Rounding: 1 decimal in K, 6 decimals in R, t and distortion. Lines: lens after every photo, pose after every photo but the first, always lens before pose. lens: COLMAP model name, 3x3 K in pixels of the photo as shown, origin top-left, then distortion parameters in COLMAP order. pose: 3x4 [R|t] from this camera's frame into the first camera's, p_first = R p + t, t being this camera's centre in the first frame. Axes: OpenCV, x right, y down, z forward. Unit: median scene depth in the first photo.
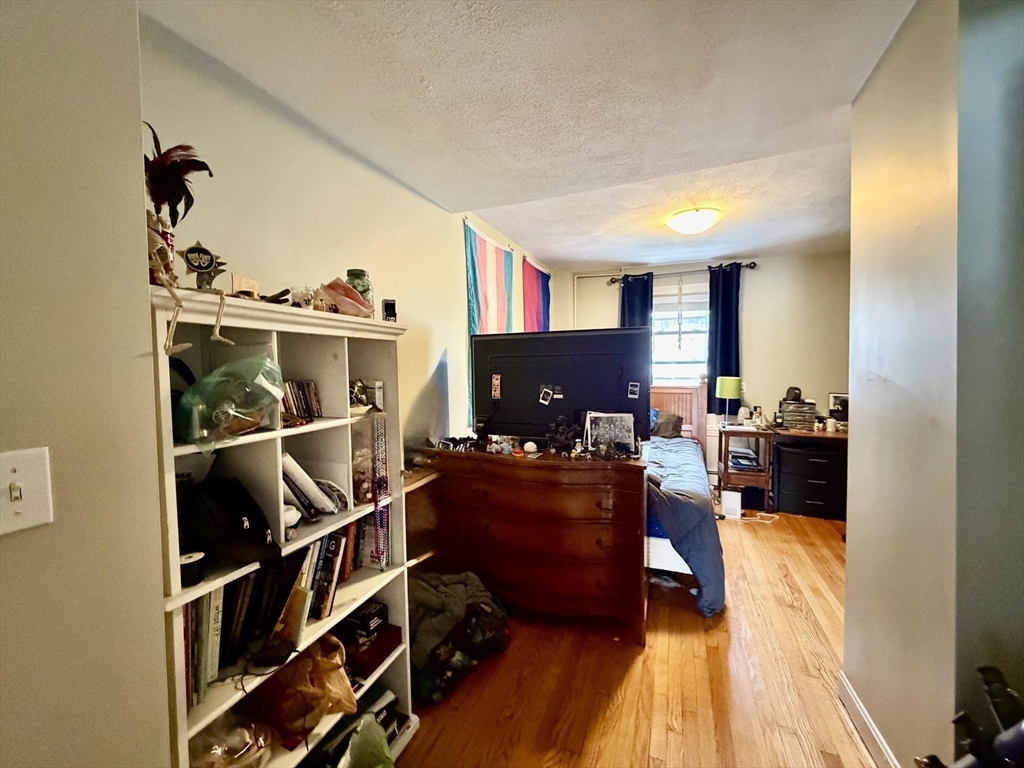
lens RADIAL K [[404.0, 0, 510.2], [0, 404.0, 384.2], [0, 0, 1]] dist [0.001891, 0.000270]
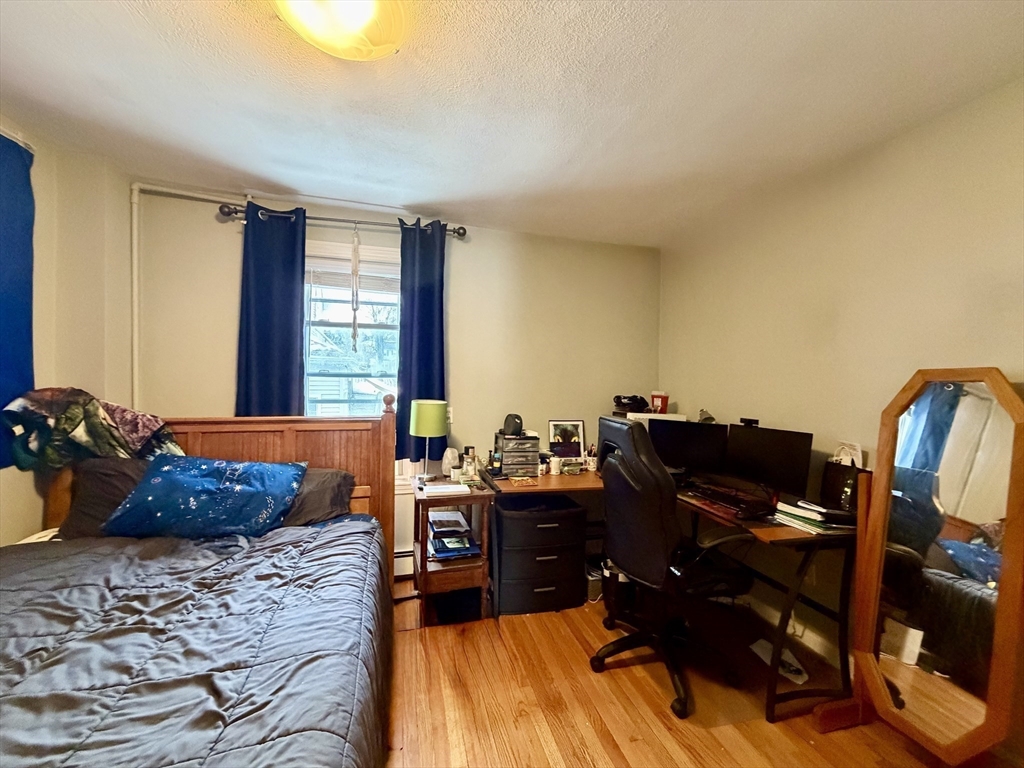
lens RADIAL K [[404.0, 0, 515.5], [0, 404.0, 382.8], [0, 0, 1]] dist [0.001891, 0.000270]
pose [[0.772875, 0.015254, 0.634375, 0.252363], [0.009048, 0.999344, -0.035054, -0.022507], [-0.634494, 0.032832, 0.772230, 0.441812]]
